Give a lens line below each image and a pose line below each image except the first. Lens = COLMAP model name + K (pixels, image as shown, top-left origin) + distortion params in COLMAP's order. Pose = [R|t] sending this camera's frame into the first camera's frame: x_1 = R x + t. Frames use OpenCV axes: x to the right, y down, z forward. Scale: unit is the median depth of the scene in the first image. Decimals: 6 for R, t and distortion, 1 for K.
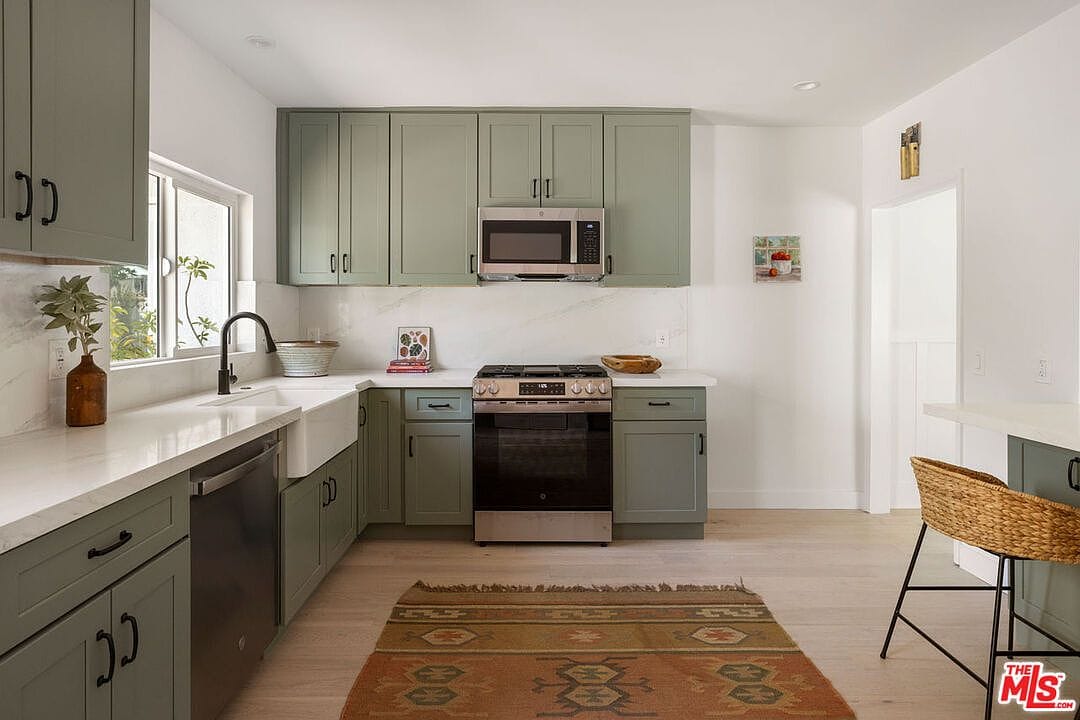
lens RADIAL K [[591.5, 0, 544.4], [0, 591.5, 317.1], [0, 0, 1]] dist [-0.003409, -0.000412]
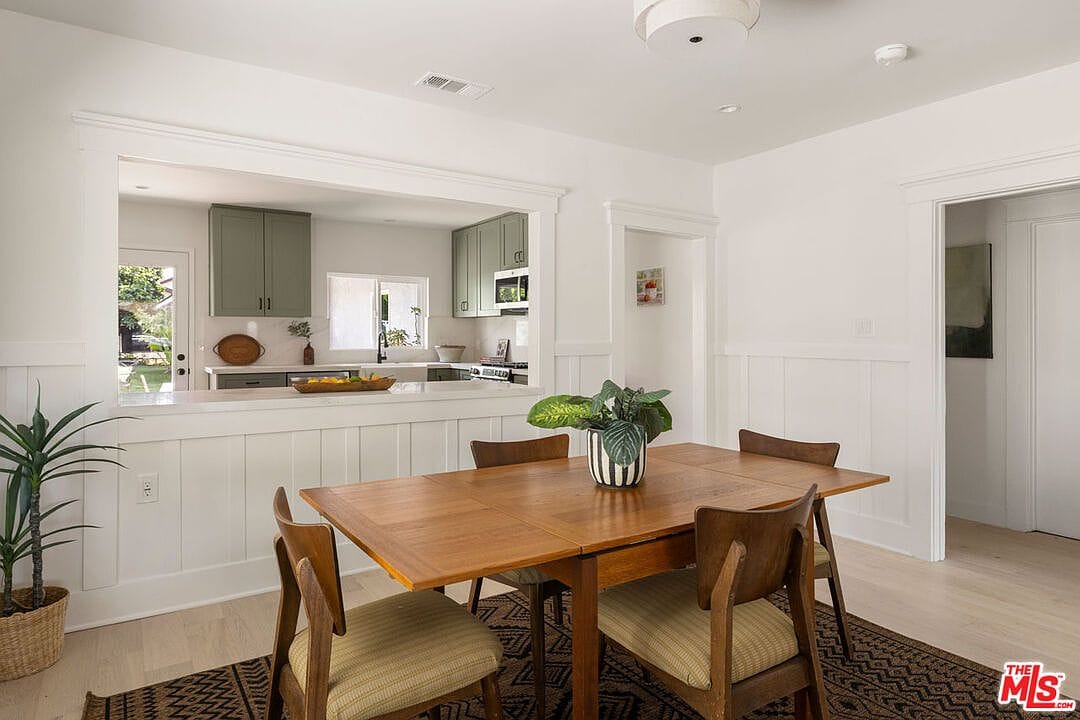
lens RADIAL K [[649.1, 0, 556.2], [0, 649.1, 352.1], [0, 0, 1]] dist [-0.003339, -0.000737]
pose [[0.545223, 0.019600, -0.838062, 1.721214], [-0.005332, 0.999787, 0.019914, 0.017020], [0.838274, -0.006389, 0.545211, 0.078552]]
